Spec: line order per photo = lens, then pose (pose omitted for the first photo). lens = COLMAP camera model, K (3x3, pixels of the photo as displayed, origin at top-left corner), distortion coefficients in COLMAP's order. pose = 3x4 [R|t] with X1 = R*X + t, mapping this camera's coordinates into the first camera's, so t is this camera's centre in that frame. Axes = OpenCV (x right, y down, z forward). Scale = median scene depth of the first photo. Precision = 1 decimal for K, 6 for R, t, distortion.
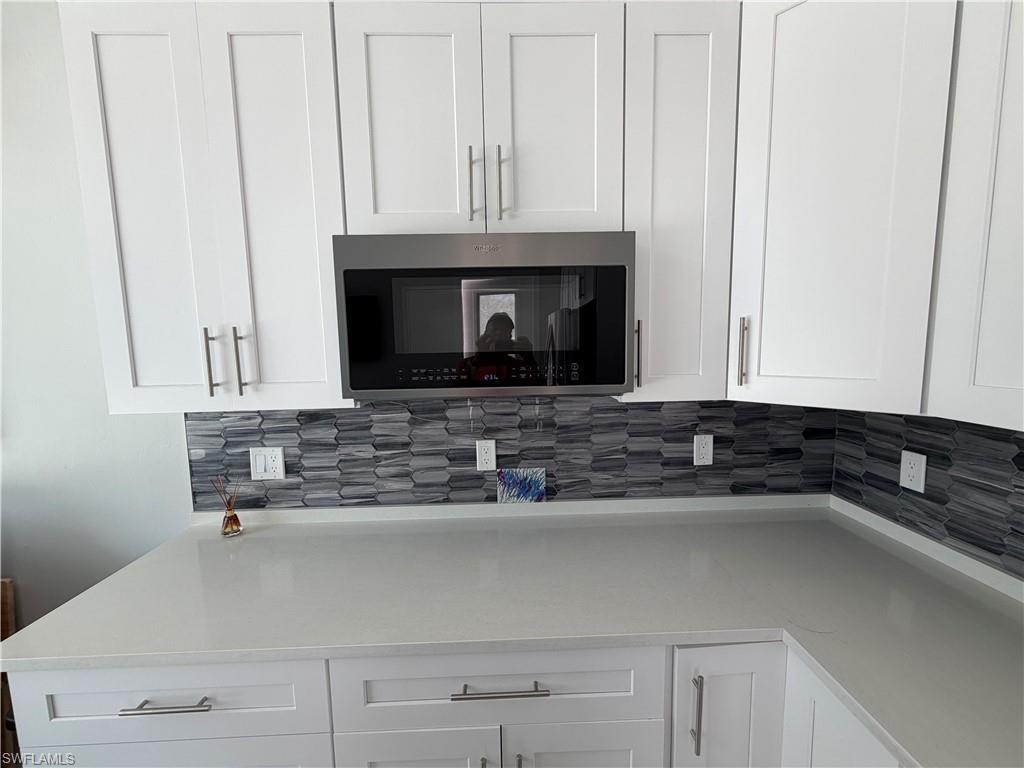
lens RADIAL K [[408.6, 0, 508.9], [0, 408.6, 384.7], [0, 0, 1]] dist [0.003373, -0.000281]
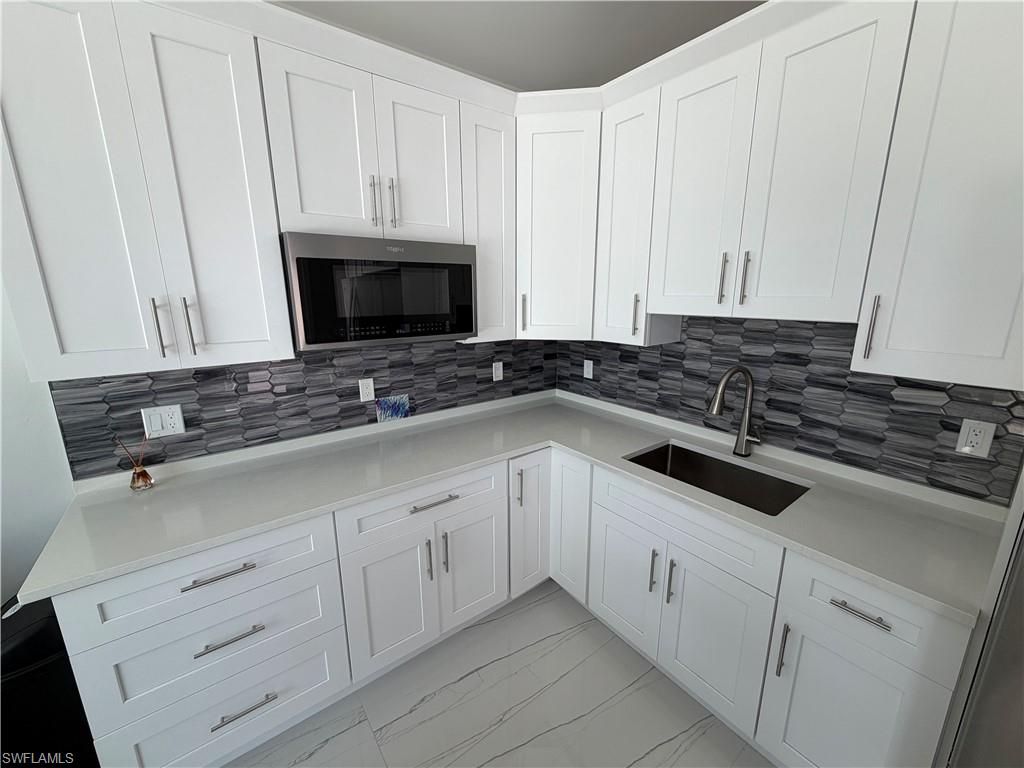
lens RADIAL K [[408.6, 0, 507.4], [0, 408.6, 384.9], [0, 0, 1]] dist [0.003373, -0.000281]
pose [[0.820771, -0.112208, 0.560128, -0.440101], [0.049454, 0.990795, 0.126016, 0.006024], [-0.569112, -0.075729, 0.818765, -0.397138]]
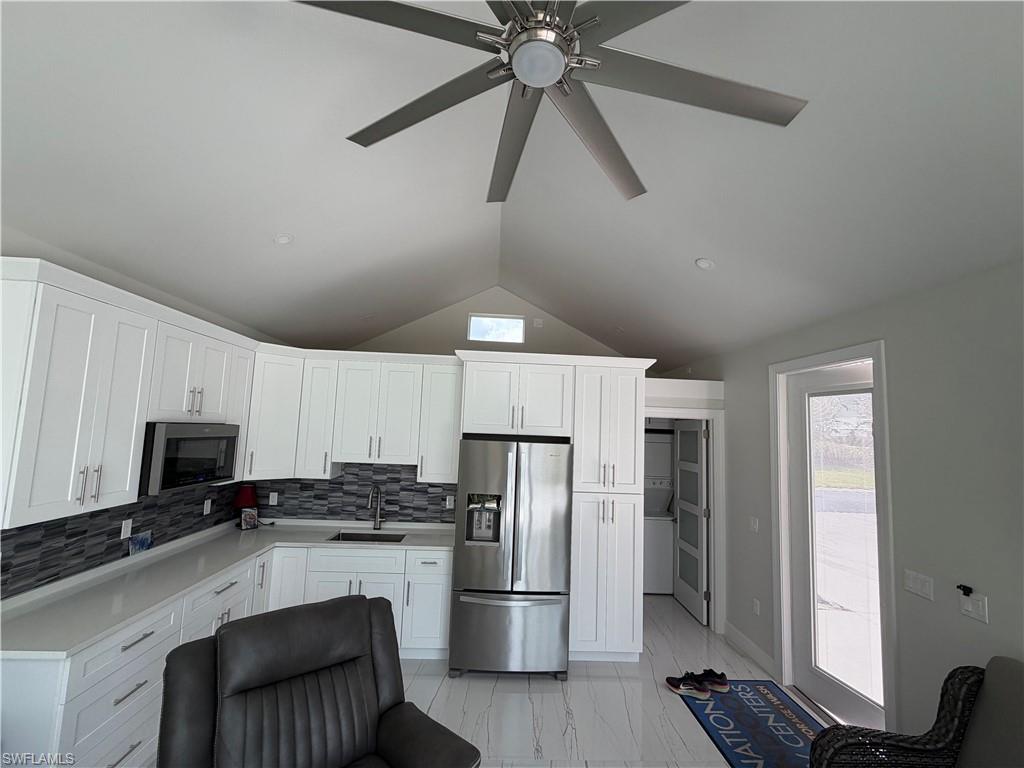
lens RADIAL K [[448.4, 0, 516.4], [0, 448.4, 385.8], [0, 0, 1]] dist [-0.001834, -0.000733]
pose [[-0.020085, 0.114803, 0.993185, -2.070115], [0.068239, 0.991226, -0.113197, -0.103498], [-0.997467, 0.065501, -0.027743, -0.649080]]
